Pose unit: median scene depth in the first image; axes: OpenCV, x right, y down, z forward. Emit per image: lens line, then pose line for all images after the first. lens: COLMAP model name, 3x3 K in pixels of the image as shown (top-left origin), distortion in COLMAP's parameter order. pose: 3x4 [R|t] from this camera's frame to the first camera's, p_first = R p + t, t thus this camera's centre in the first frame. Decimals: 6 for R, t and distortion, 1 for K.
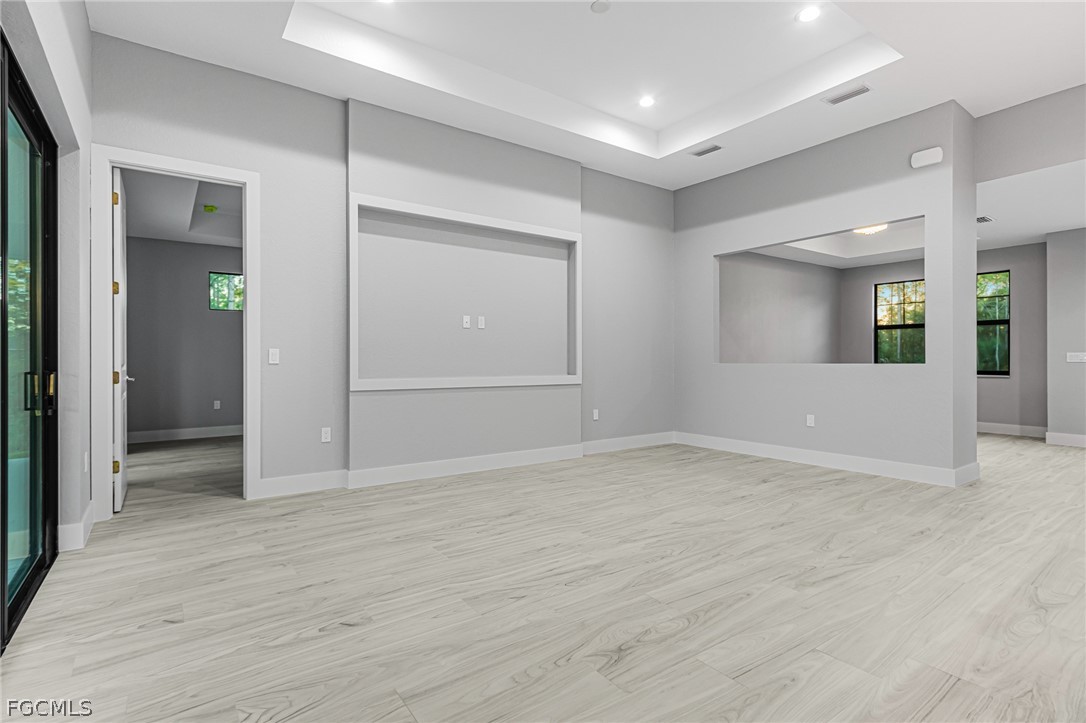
lens RADIAL K [[530.5, 0, 536.2], [0, 530.5, 359.0], [0, 0, 1]] dist [0.005152, 0.000344]
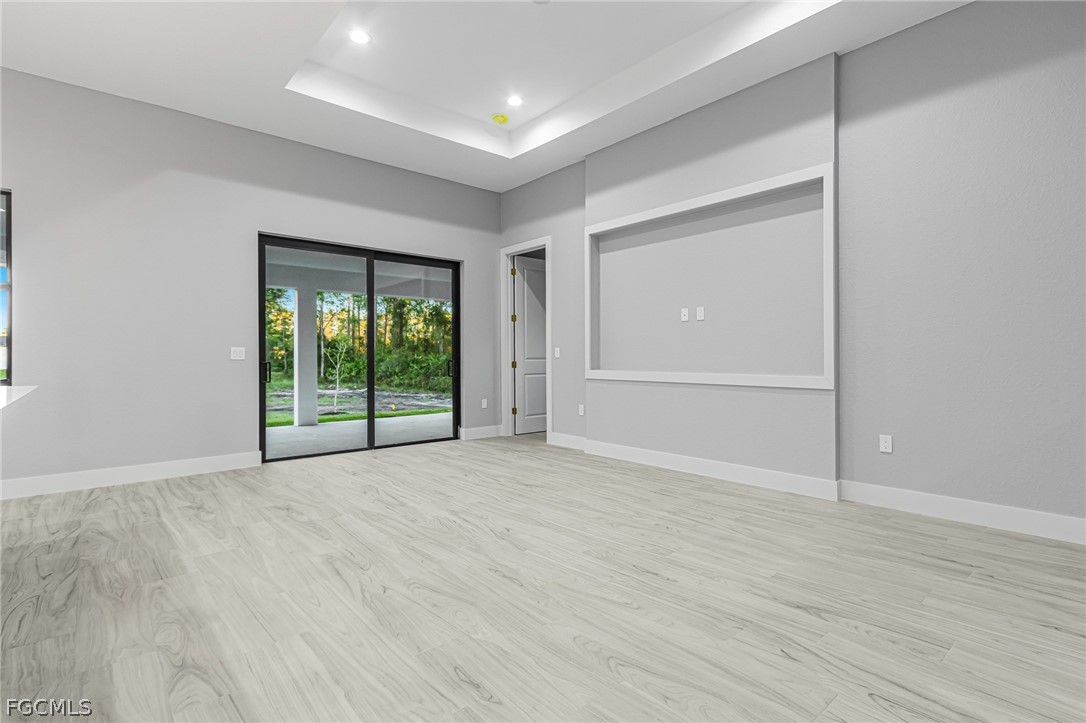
lens RADIAL K [[520.0, 0, 537.6], [0, 520.0, 360.8], [0, 0, 1]] dist [0.006459, -0.000792]
pose [[0.093002, 0.006838, -0.995642, 1.161070], [0.003876, 0.999966, 0.007229, 0.007436], [0.995658, -0.004531, 0.092972, 0.957947]]
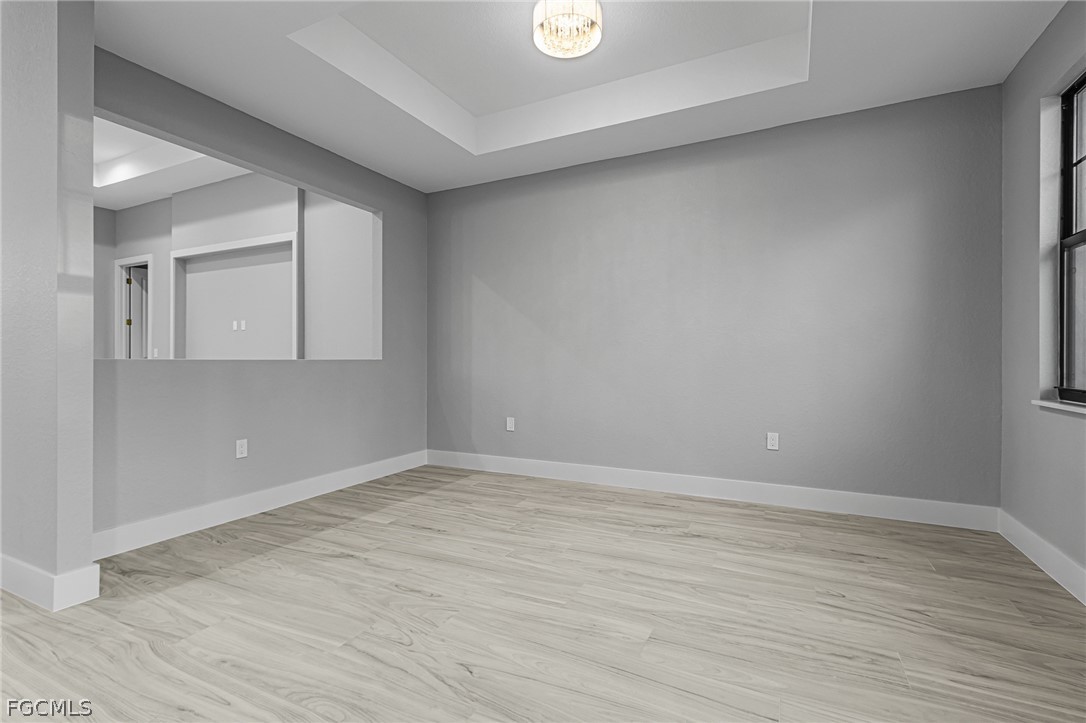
lens RADIAL K [[496.9, 0, 541.9], [0, 496.9, 359.0], [0, 0, 1]] dist [0.004495, 0.000184]
pose [[0.470979, 0.005124, -0.882129, 1.929522], [-0.001006, 0.999986, 0.005271, 0.006375], [0.882144, -0.001595, 0.470978, 1.613617]]
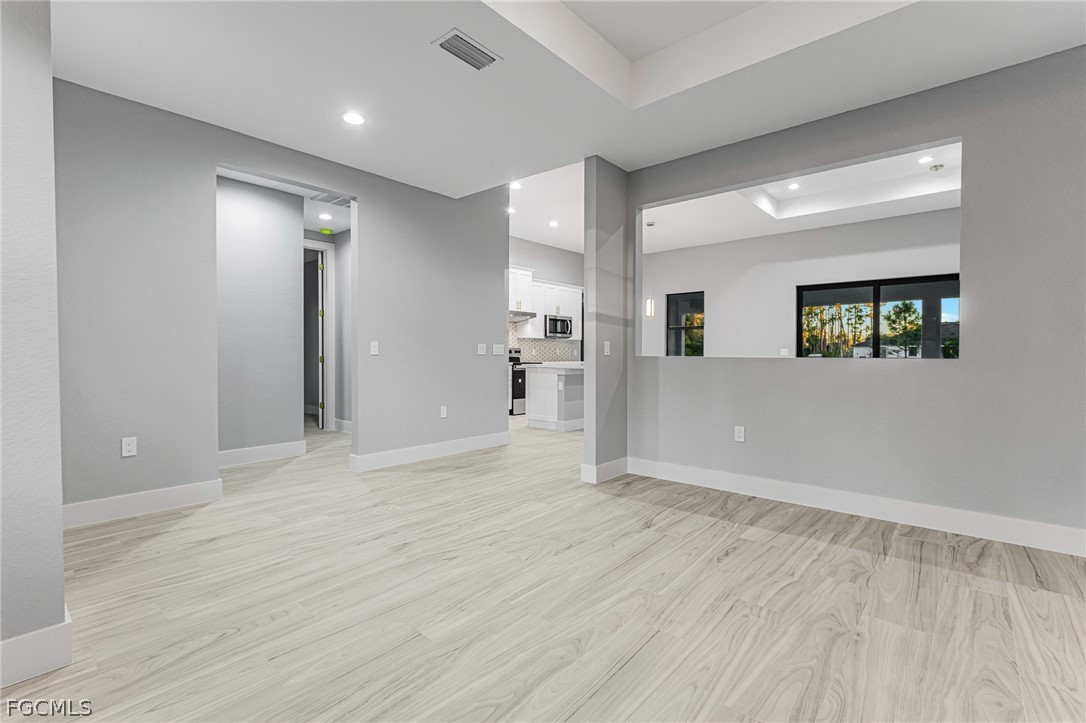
lens RADIAL K [[496.9, 0, 541.9], [0, 496.9, 359.0], [0, 0, 1]] dist [0.004495, 0.000184]
pose [[-0.971218, 0.001567, -0.238188, 1.521259], [-0.000697, 0.999955, 0.009420, 0.006219], [0.238192, 0.009315, -0.971173, 2.501387]]
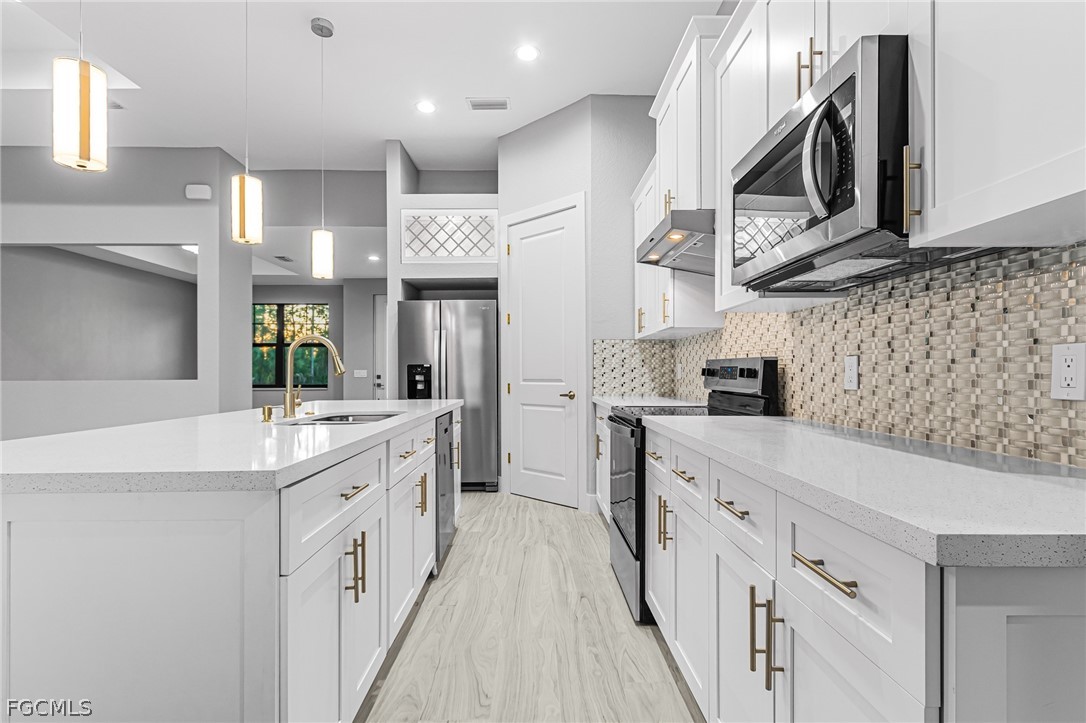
lens RADIAL K [[536.1, 0, 542.8], [0, 536.1, 374.1], [0, 0, 1]] dist [0.002915, -0.000434]
pose [[0.563761, 0.000877, 0.825937, 0.288960], [-0.002277, 0.999997, 0.000493, -0.005529], [-0.825935, -0.002159, 0.563762, -0.278446]]
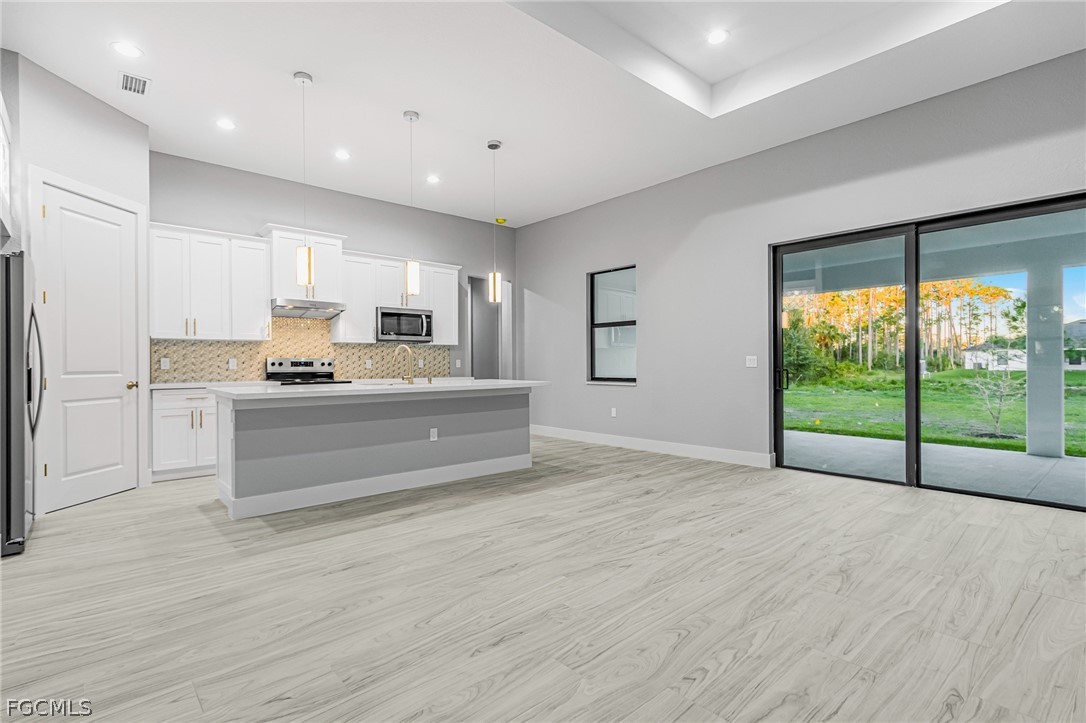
lens RADIAL K [[520.0, 0, 537.6], [0, 520.0, 360.8], [0, 0, 1]] dist [0.006459, -0.000792]
pose [[-0.994446, 0.006867, -0.105027, 0.476141], [0.007482, 0.999957, -0.005462, -0.003238], [0.104985, -0.006218, -0.994454, 1.764280]]
